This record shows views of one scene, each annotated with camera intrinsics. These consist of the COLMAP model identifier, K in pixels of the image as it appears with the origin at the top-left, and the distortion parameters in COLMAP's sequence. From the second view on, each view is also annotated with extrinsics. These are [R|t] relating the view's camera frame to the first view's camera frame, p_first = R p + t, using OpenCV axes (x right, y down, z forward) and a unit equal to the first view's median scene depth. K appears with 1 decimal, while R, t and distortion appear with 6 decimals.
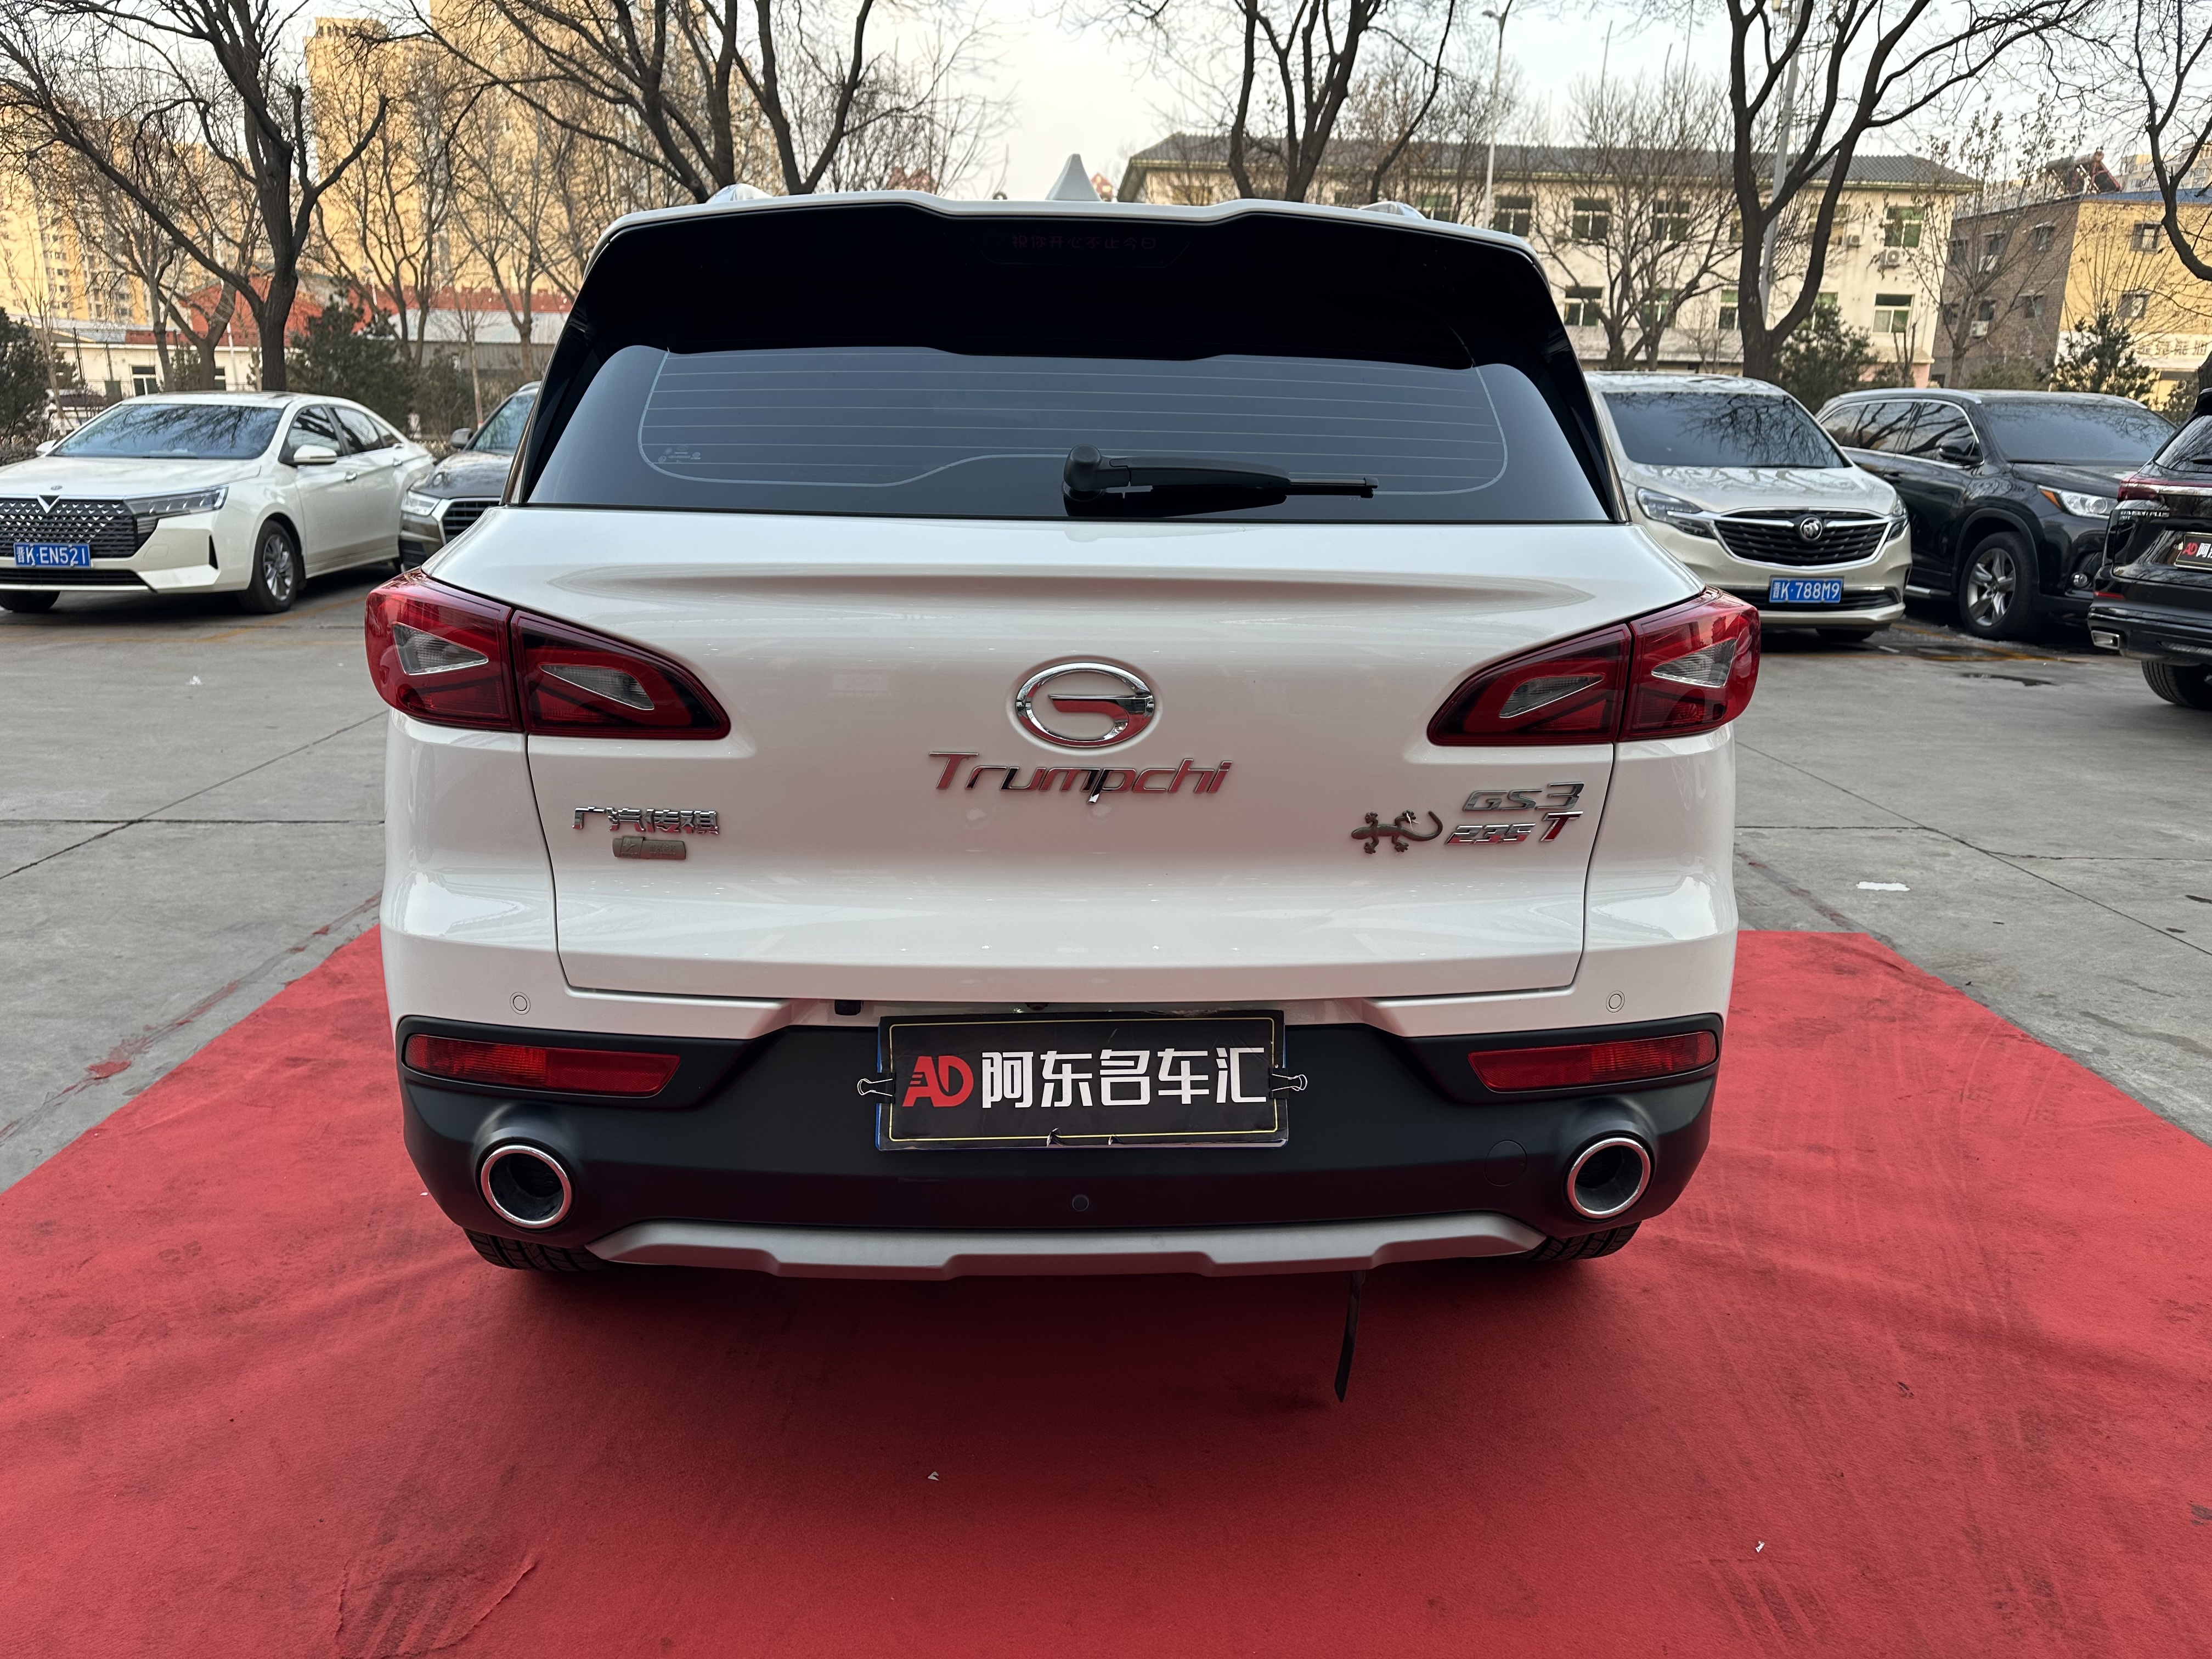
lens RADIAL K [[1546.6, 0, 1105.9], [0, 1546.6, 833.0], [0, 0, 1]] dist [0.048545, -0.054901]
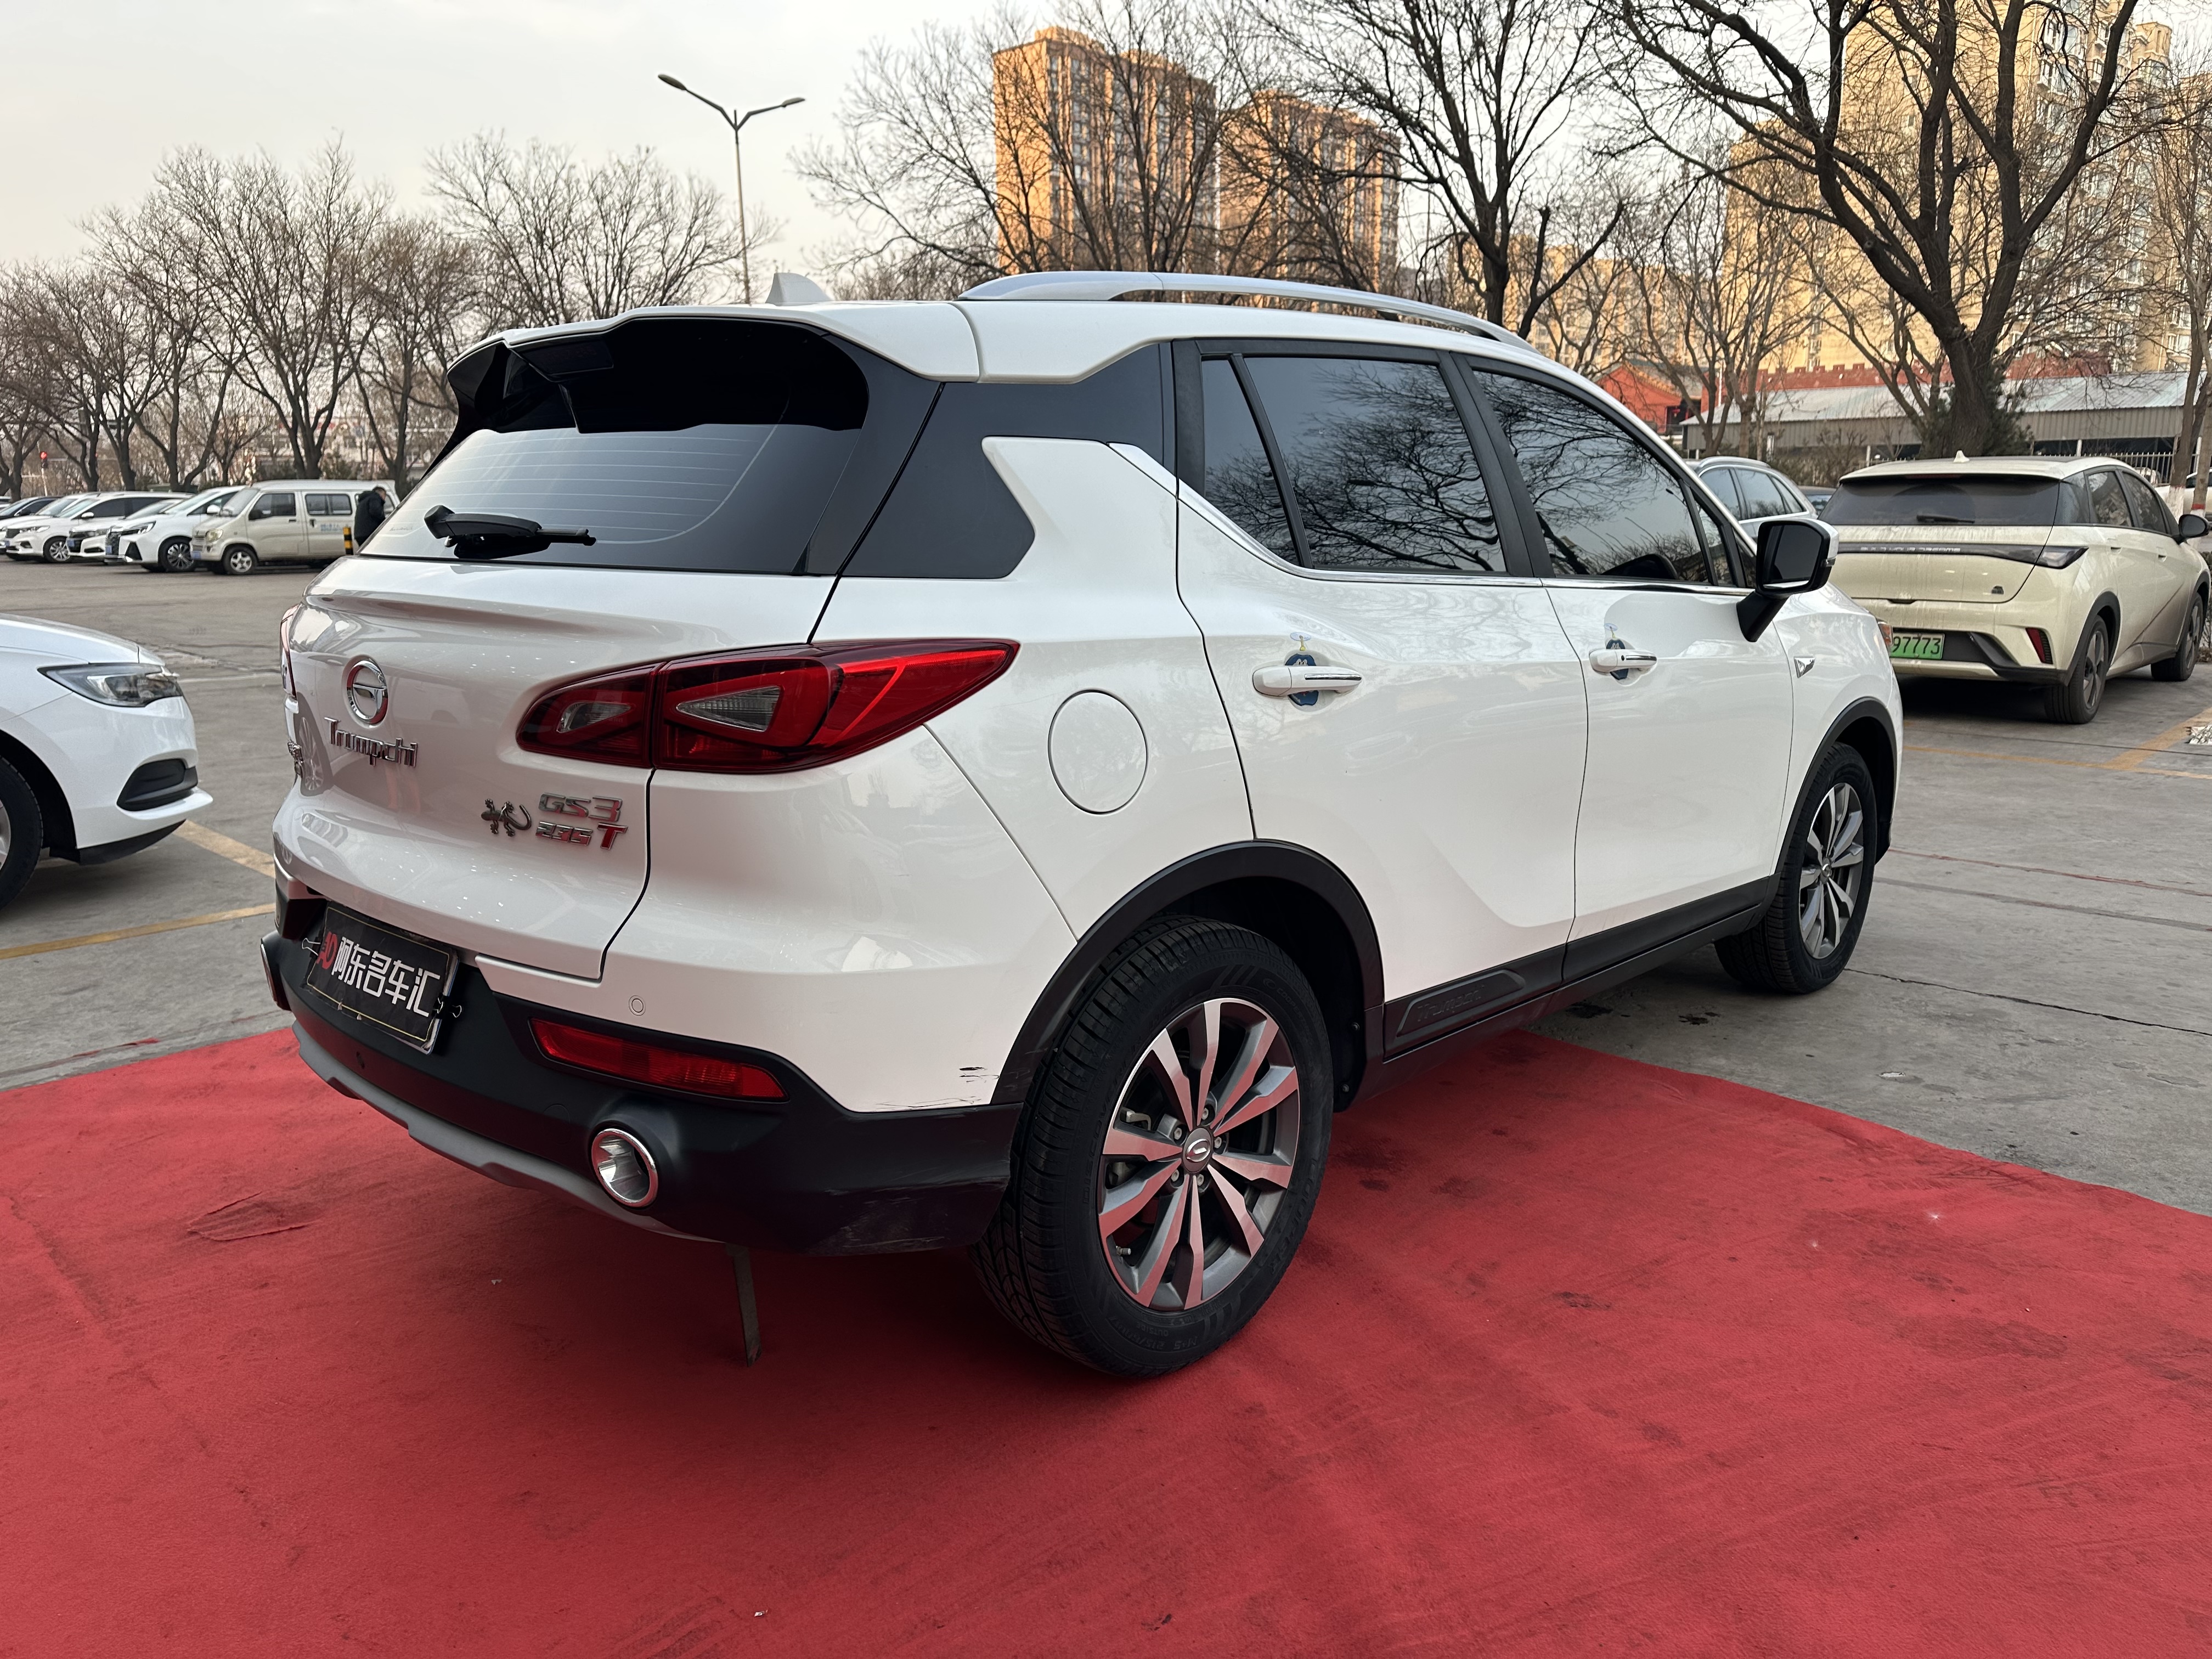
lens RADIAL K [[1546.6, 0, 1115.6], [0, 1546.6, 831.1], [0, 0, 1]] dist [0.048545, -0.054901]
pose [[0.691556, 0.127193, -0.711036, 0.651756], [-0.162043, 0.986603, 0.018884, -0.043127], [0.703913, 0.102159, 0.702902, 0.229394]]
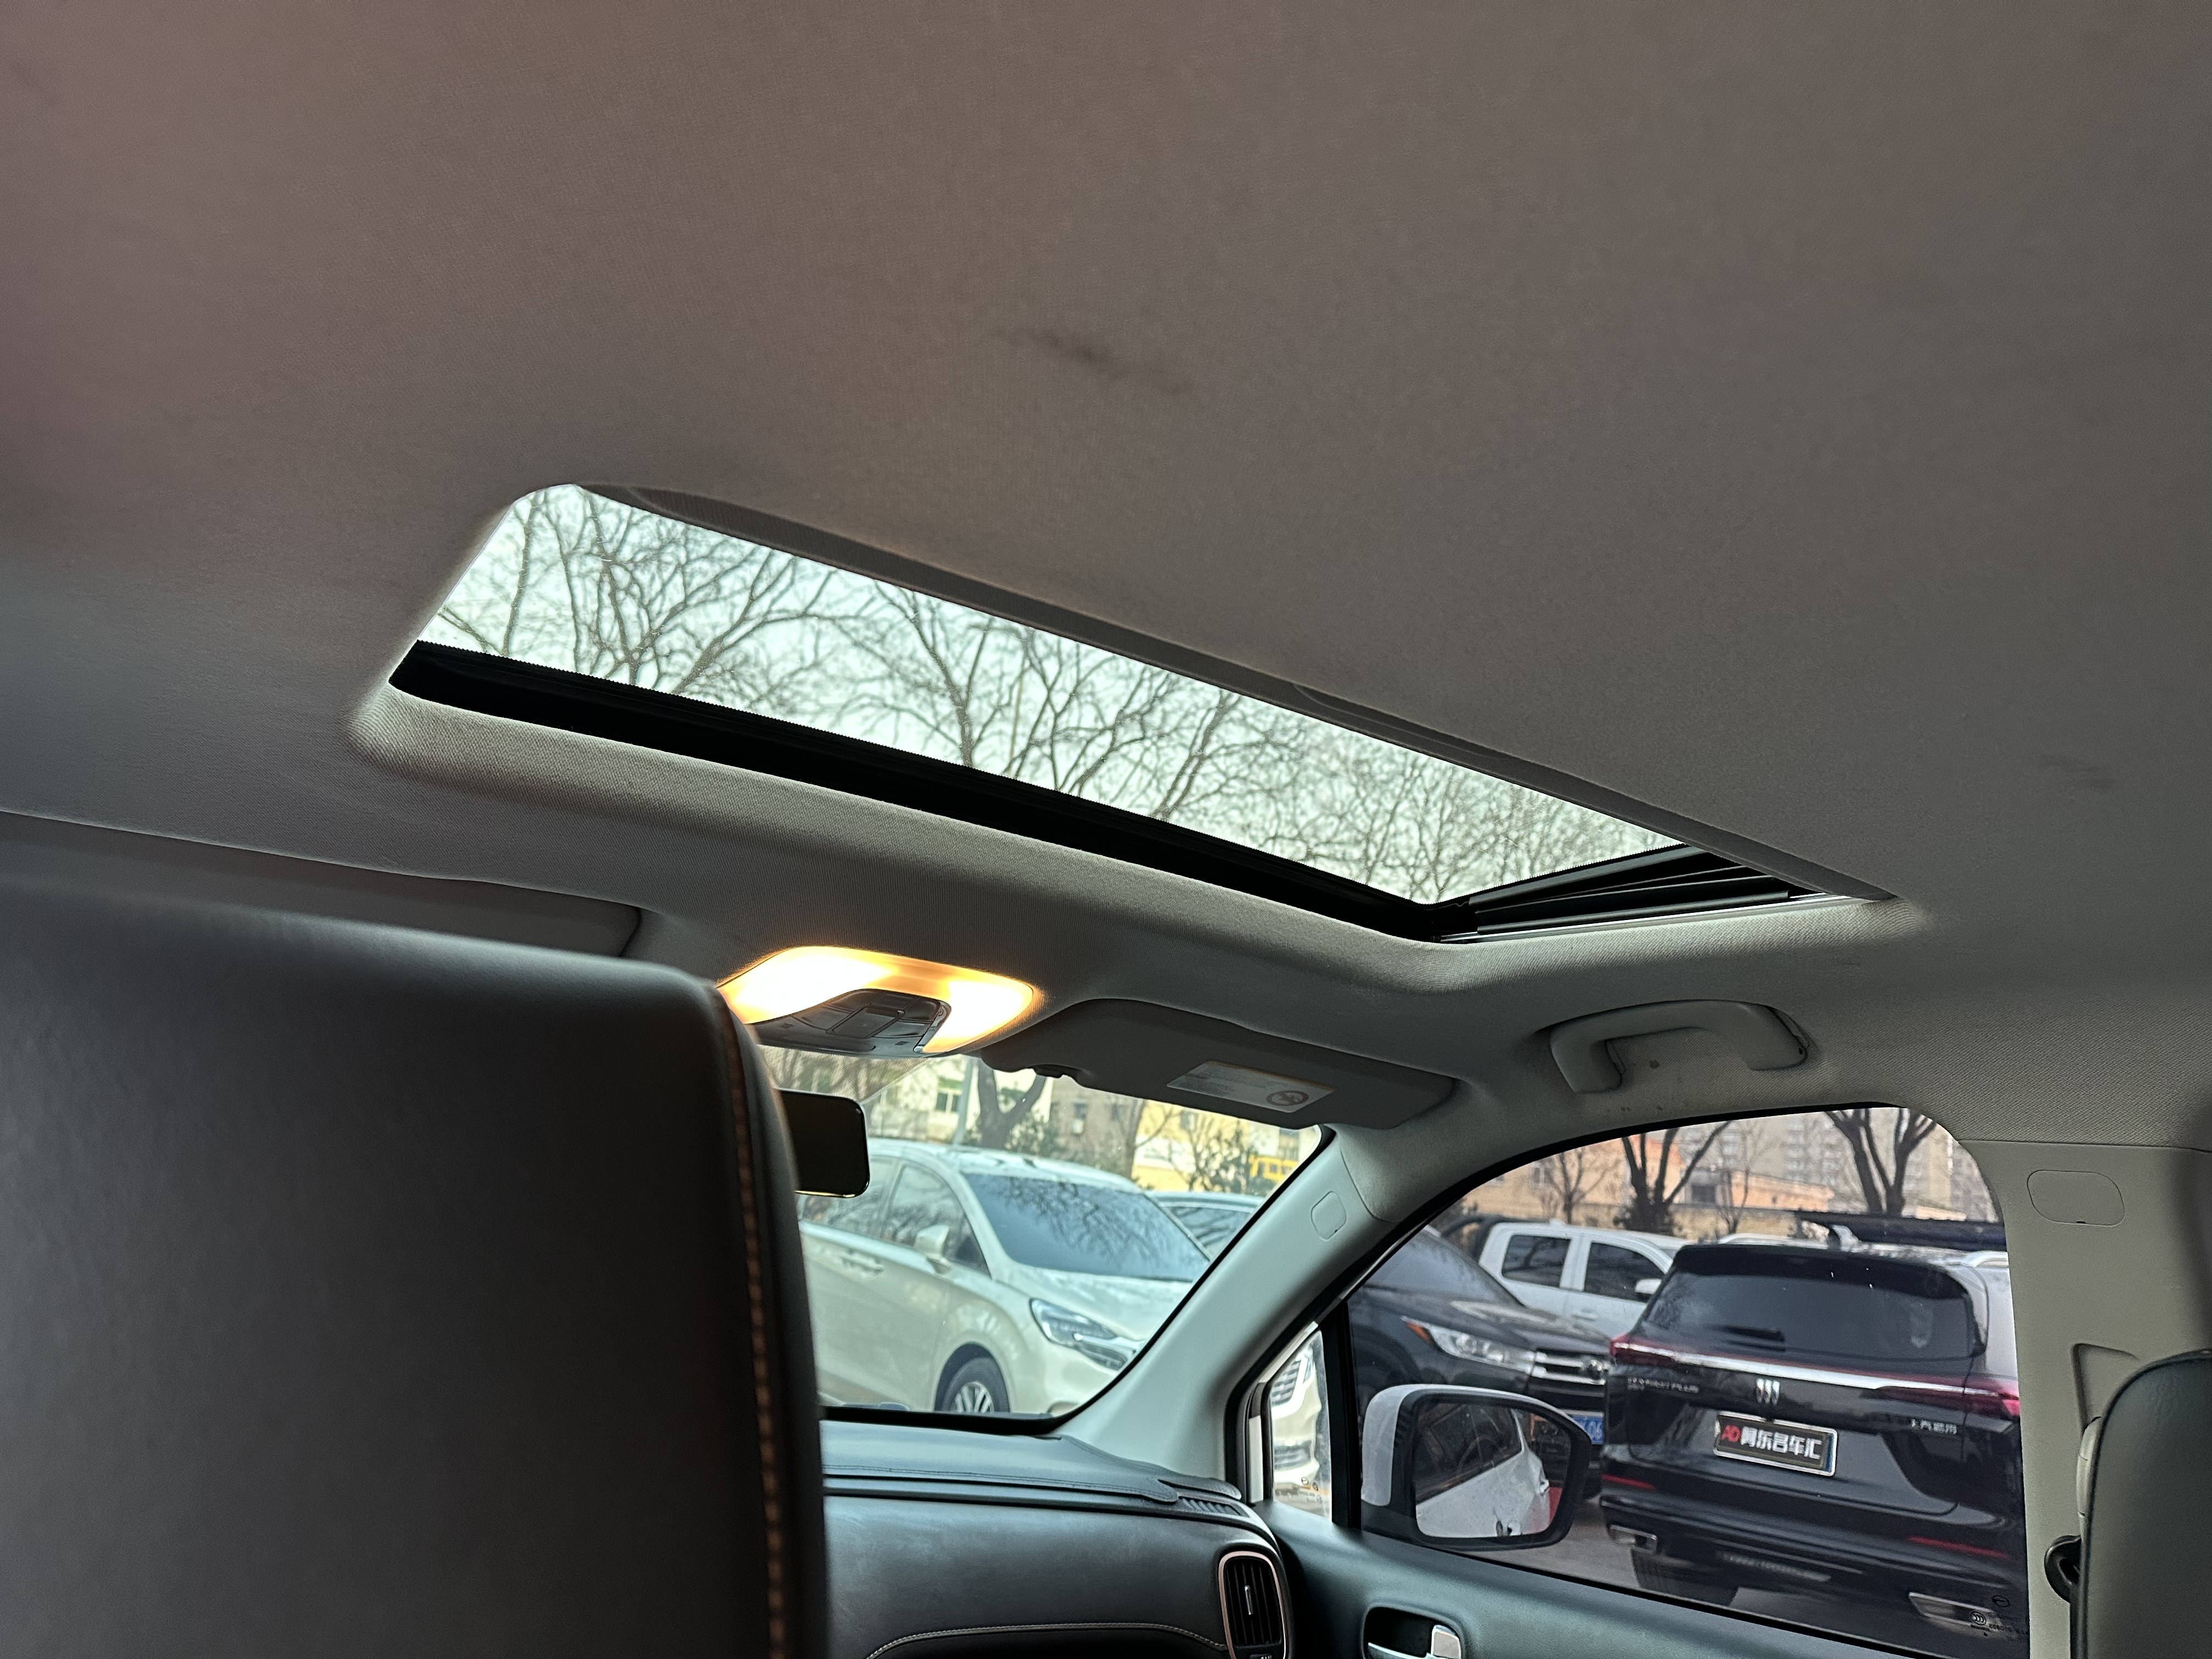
lens RADIAL K [[1546.6, 0, 1107.1], [0, 1546.6, 819.8], [0, 0, 1]] dist [0.048545, -0.054901]
pose [[0.855851, 0.196779, 0.478328, -0.141923], [0.046210, 0.892011, -0.449645, -0.224004], [-0.515155, 0.406932, 0.754335, 0.781622]]
